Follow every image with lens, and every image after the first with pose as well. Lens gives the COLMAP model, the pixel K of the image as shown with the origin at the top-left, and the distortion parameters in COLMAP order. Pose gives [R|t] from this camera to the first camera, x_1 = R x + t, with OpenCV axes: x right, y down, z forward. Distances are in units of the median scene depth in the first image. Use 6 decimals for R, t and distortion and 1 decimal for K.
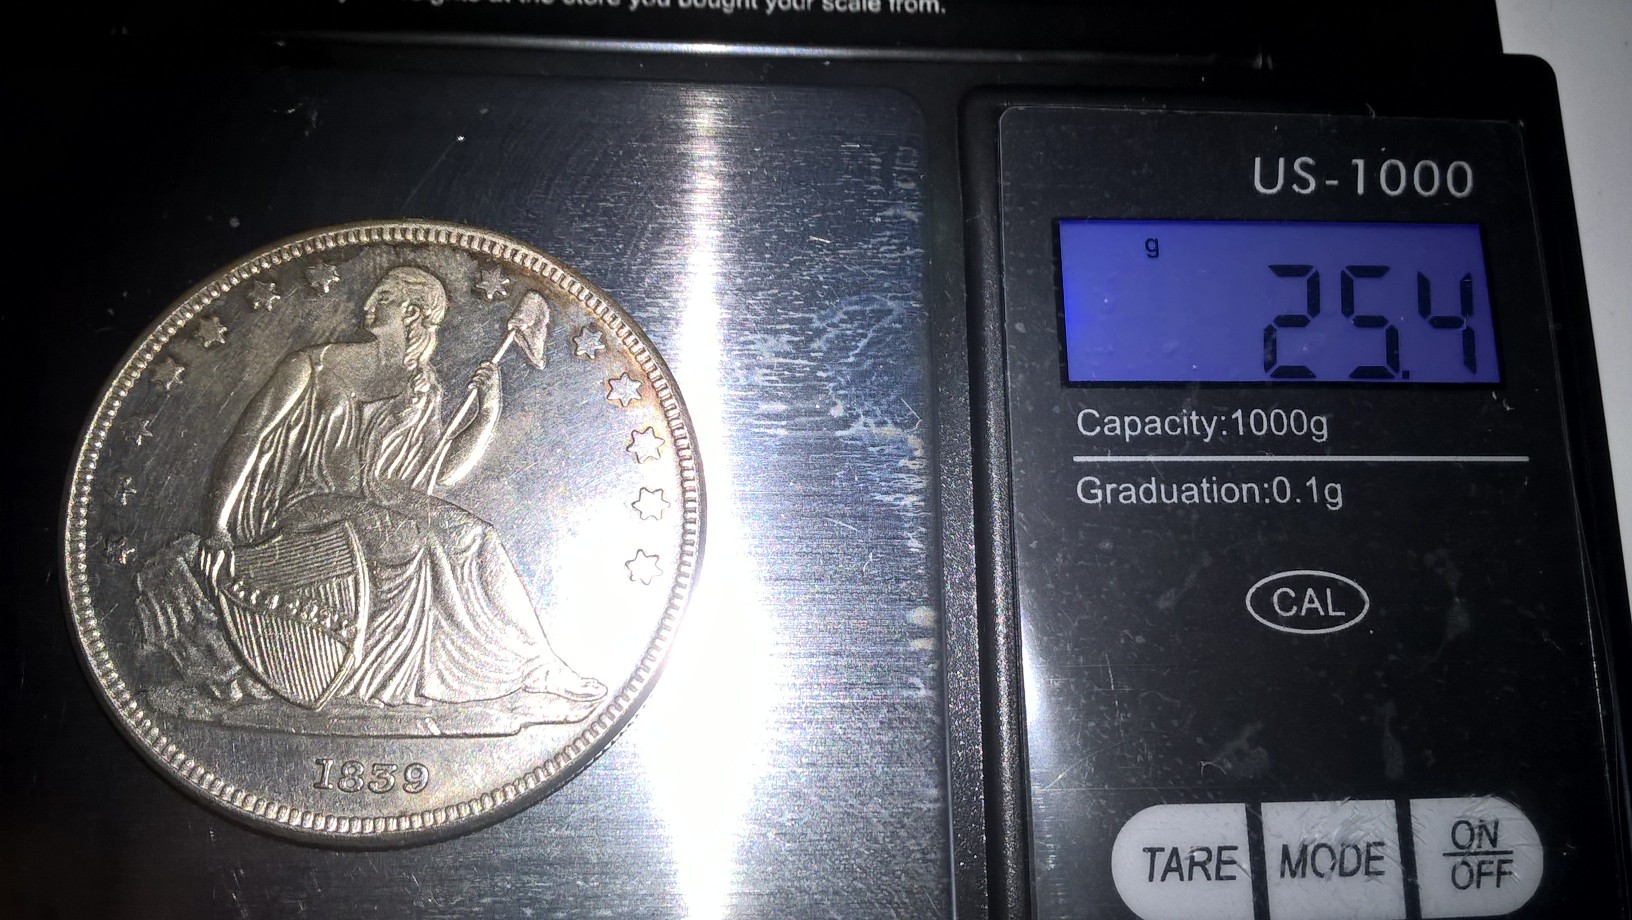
lens RADIAL K [[1394.3, 0, 816.2], [0, 1394.3, 435.9], [0, 0, 1]] dist [0.132998, -0.323901]
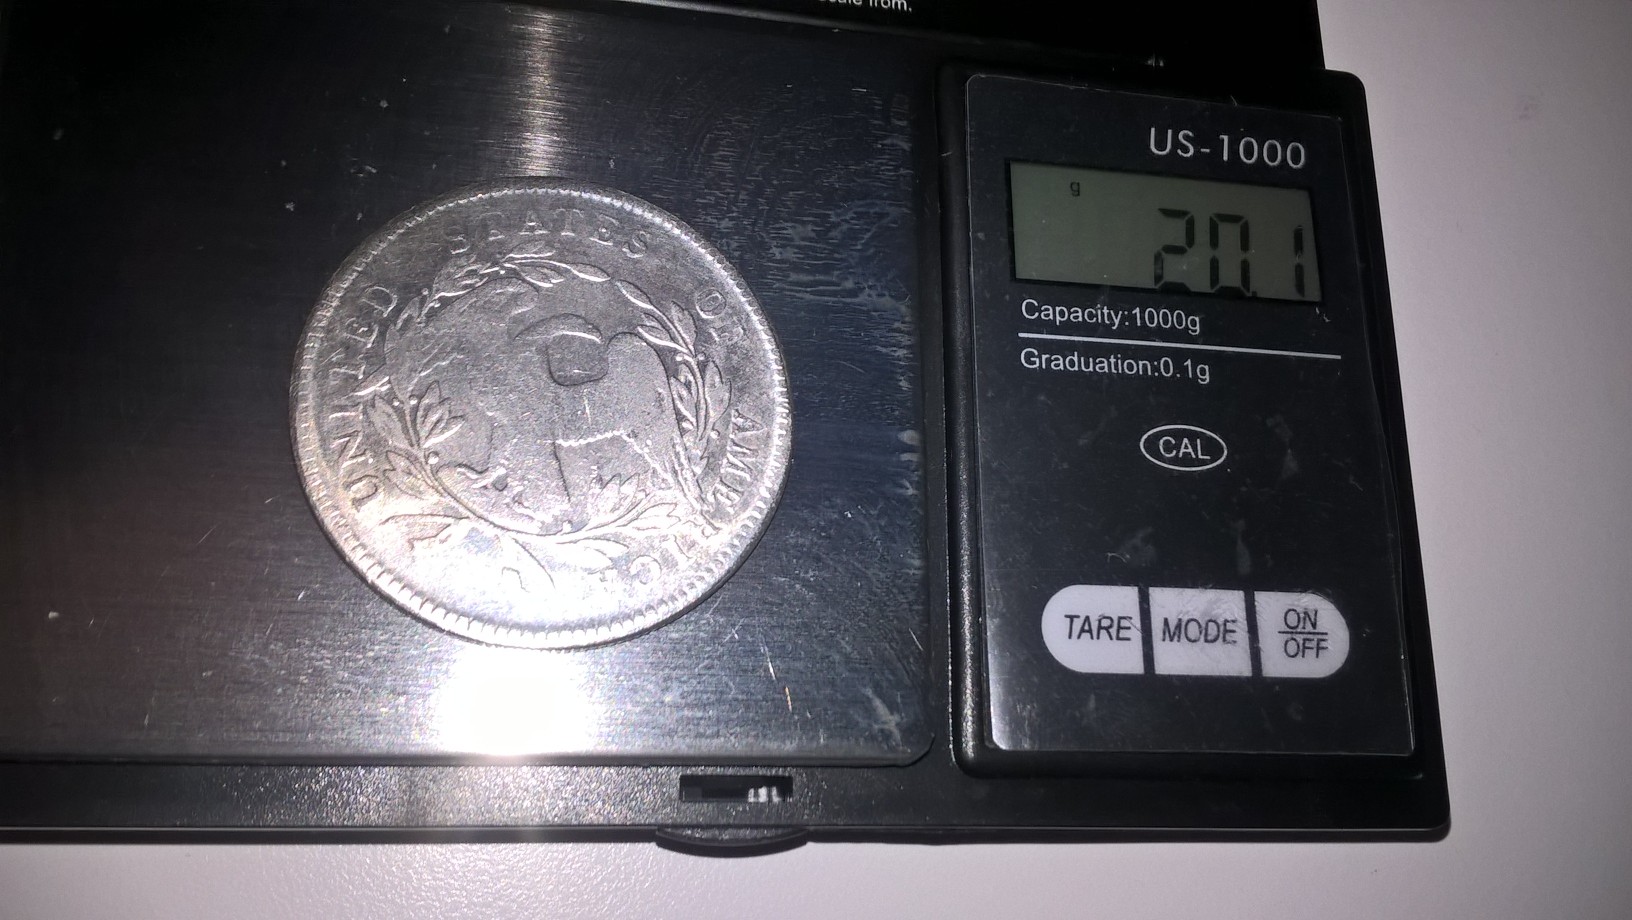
lens RADIAL K [[1375.2, 0, 813.6], [0, 1375.2, 441.4], [0, 0, 1]] dist [0.136285, -0.316470]
pose [[0.990202, 0.047752, 0.131226, -0.175531], [-0.041066, 0.997739, -0.053198, 0.194992], [-0.133470, 0.047288, 0.989924, -0.264583]]
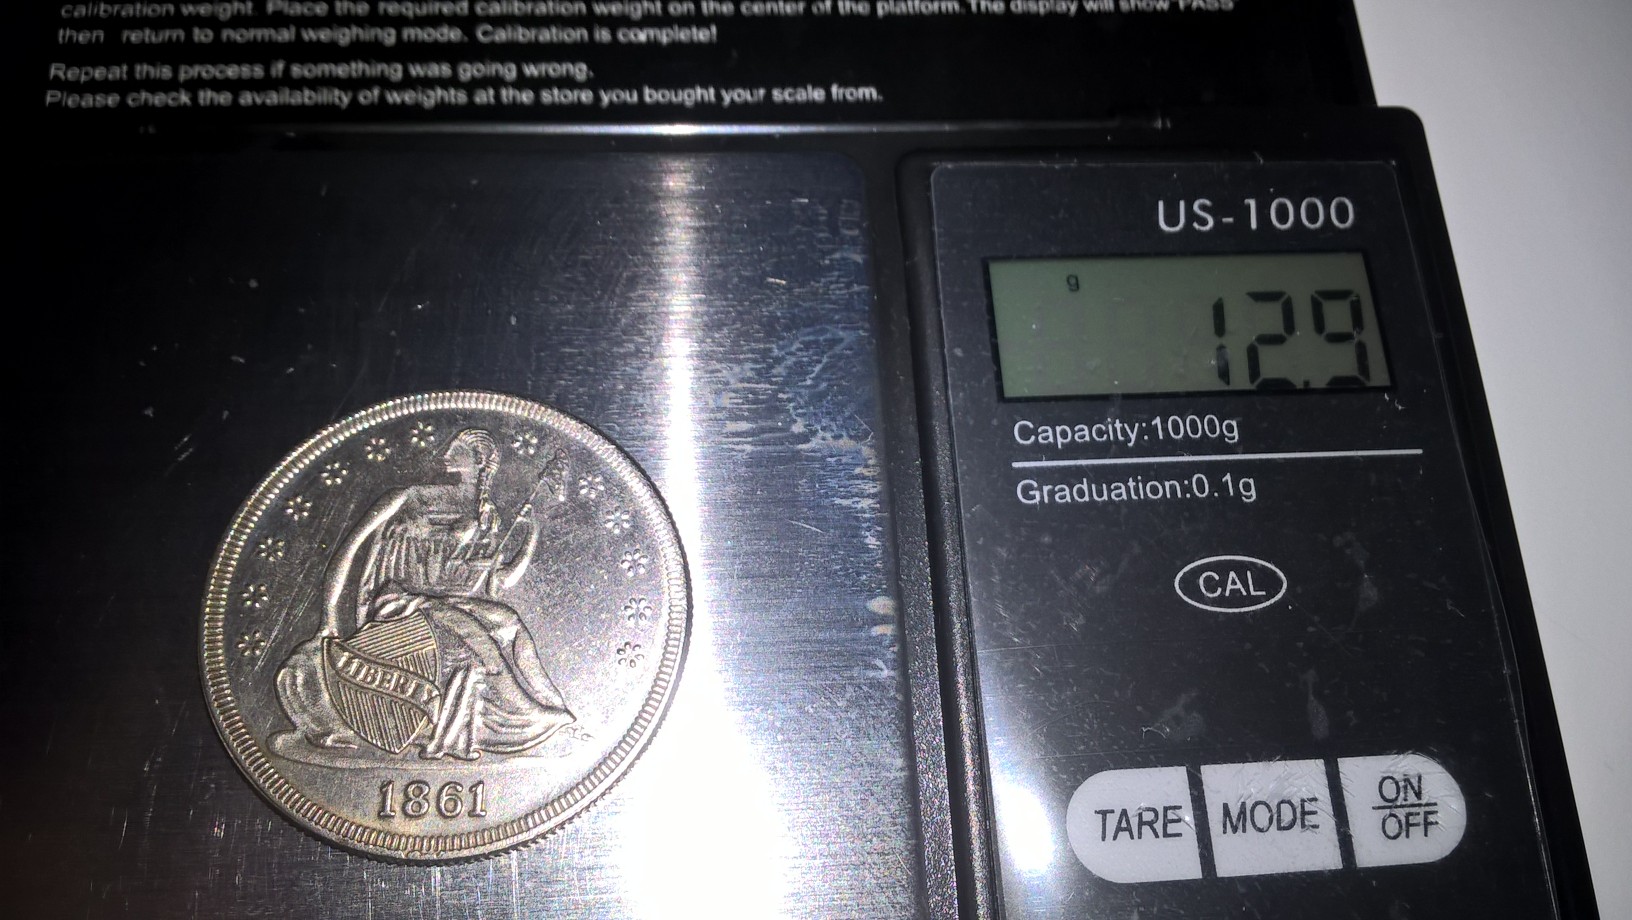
lens RADIAL K [[1375.2, 0, 813.6], [0, 1375.2, 441.4], [0, 0, 1]] dist [0.136285, -0.316470]
pose [[0.998990, -0.042185, 0.015444, 0.010070], [0.043613, 0.993167, -0.108248, 0.109536], [-0.010772, 0.108812, 0.994004, -0.088522]]
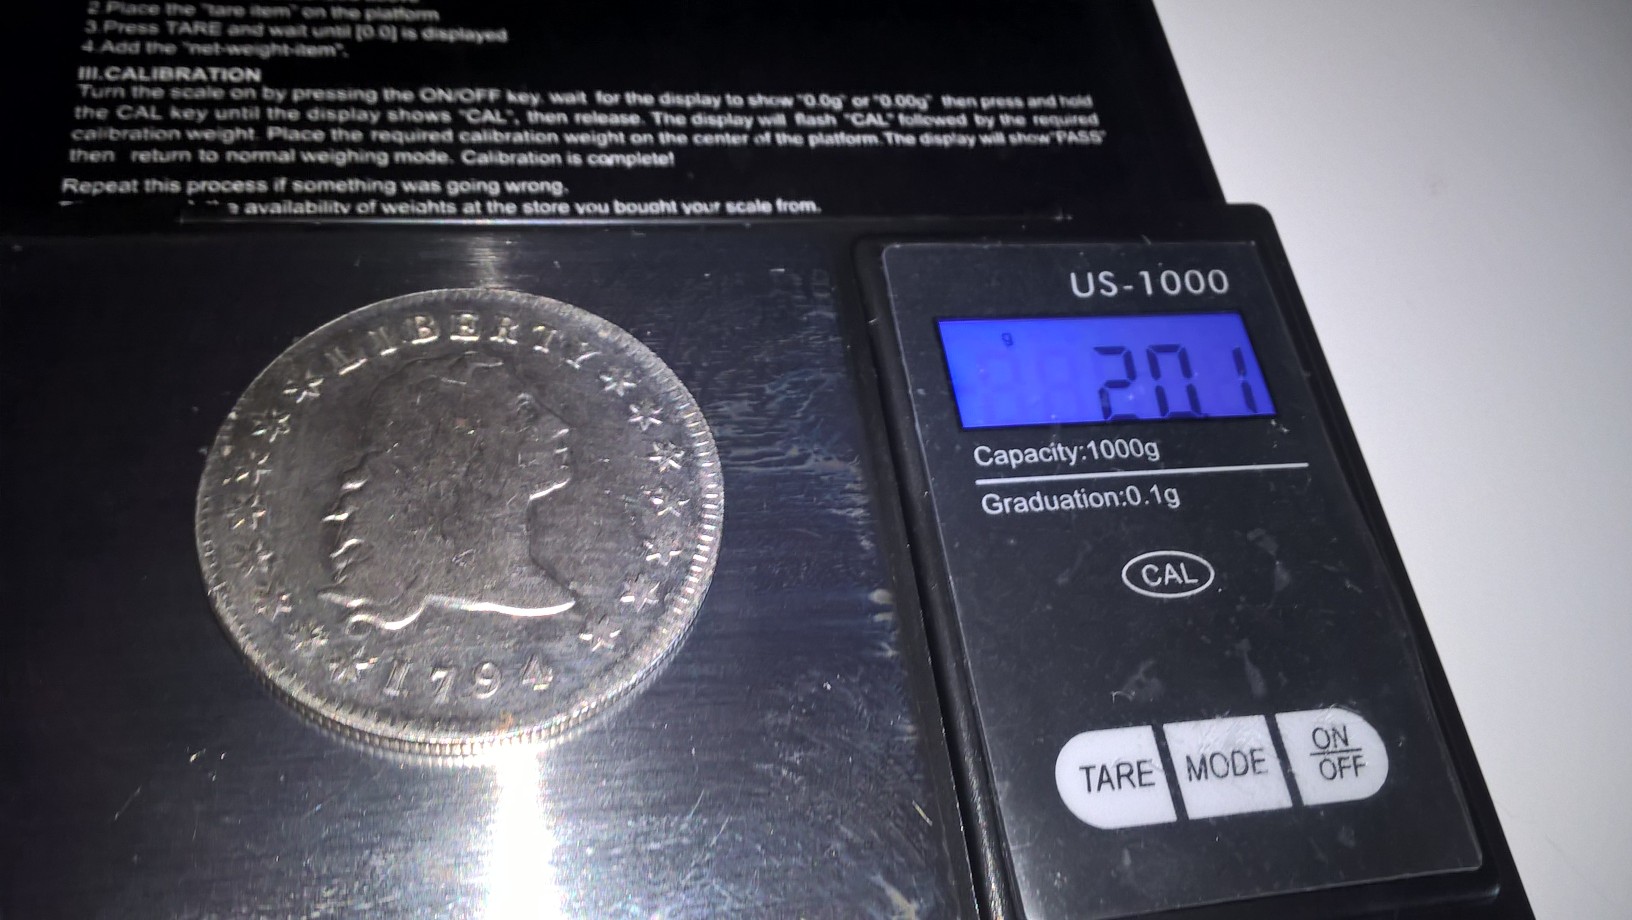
lens RADIAL K [[1371.8, 0, 820.5], [0, 1371.8, 428.6], [0, 0, 1]] dist [0.140843, -0.340740]
pose [[0.985361, -0.067705, 0.156459, -0.150313], [0.109277, 0.955261, -0.274838, 0.299713], [-0.130851, 0.287912, 0.948675, -0.189371]]
